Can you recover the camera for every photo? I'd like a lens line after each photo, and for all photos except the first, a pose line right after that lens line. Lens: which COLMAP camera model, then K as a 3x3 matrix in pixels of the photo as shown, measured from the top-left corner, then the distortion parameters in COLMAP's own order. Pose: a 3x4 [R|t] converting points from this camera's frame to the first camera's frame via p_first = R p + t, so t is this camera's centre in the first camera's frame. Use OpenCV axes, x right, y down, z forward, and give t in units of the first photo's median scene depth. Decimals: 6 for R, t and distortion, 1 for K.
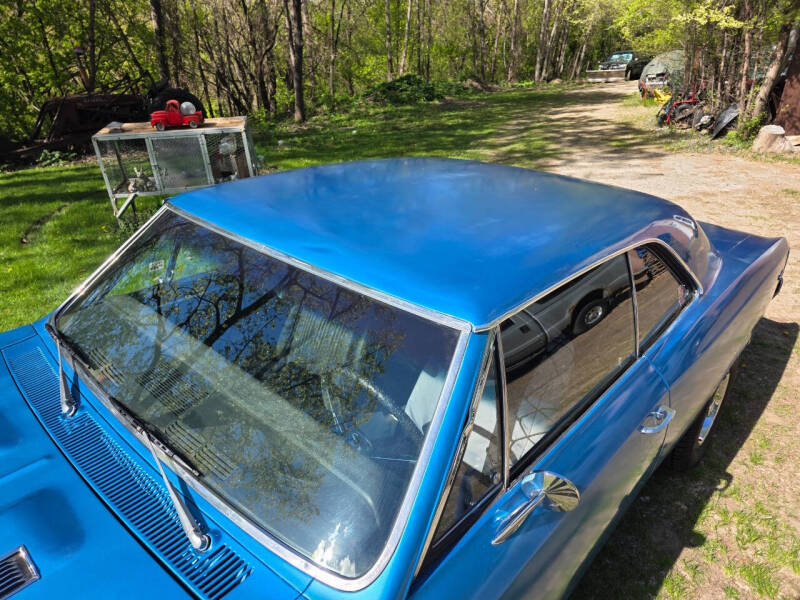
lens RADIAL K [[535.4, 0, 404.6], [0, 535.4, 302.0], [0, 0, 1]] dist [0.067516, -0.071454]
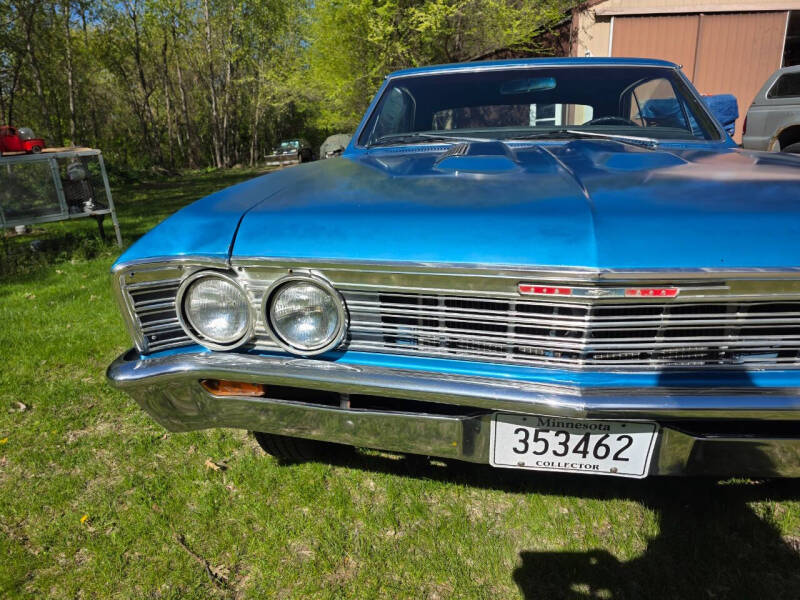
lens RADIAL K [[537.6, 0, 396.9], [0, 537.6, 291.9], [0, 0, 1]] dist [0.066296, -0.063292]
pose [[0.831636, -0.176992, 0.526360, -0.207408], [0.269305, 0.957473, -0.103538, 0.081821], [-0.485651, 0.227857, 0.843934, -0.011025]]
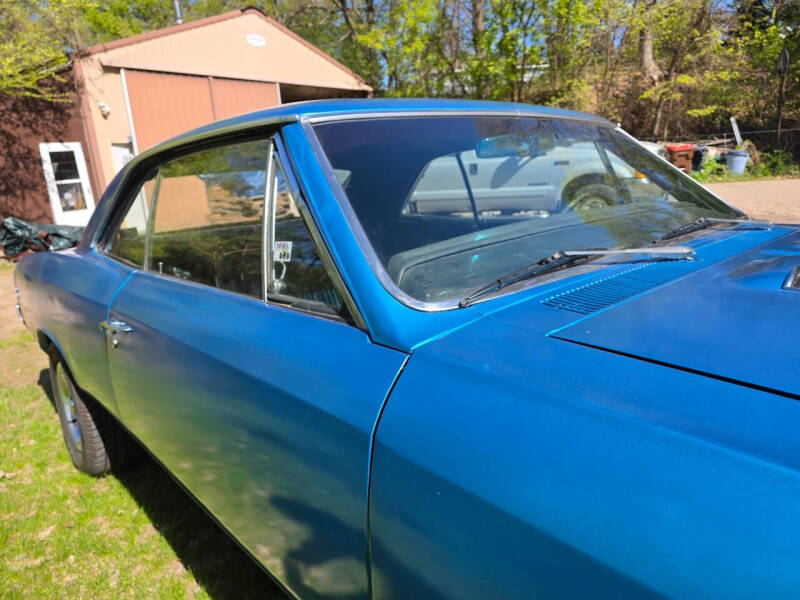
lens RADIAL K [[539.6, 0, 404.9], [0, 539.6, 289.9], [0, 0, 1]] dist [0.067020, -0.073469]
pose [[0.091411, -0.227946, 0.969373, -0.171351], [0.493158, 0.856057, 0.154796, -0.010078], [-0.865124, 0.463904, 0.190667, 0.143800]]
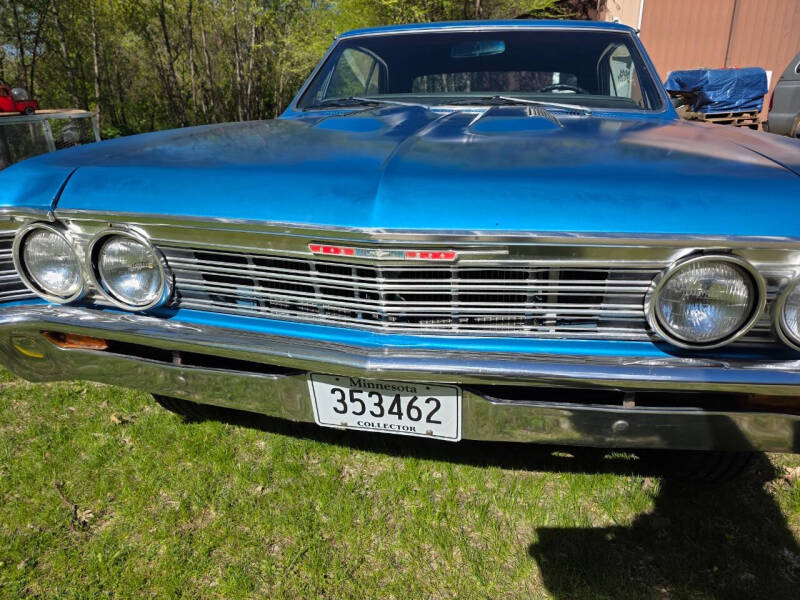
lens RADIAL K [[539.4, 0, 400.0], [0, 539.4, 300.0], [0, 0, 1]] dist [0.076086, -0.079063]
pose [[0.858561, -0.180246, 0.479983, -0.178994], [0.234655, 0.970505, -0.055284, 0.092800], [-0.455861, 0.160096, 0.875534, -0.027234]]
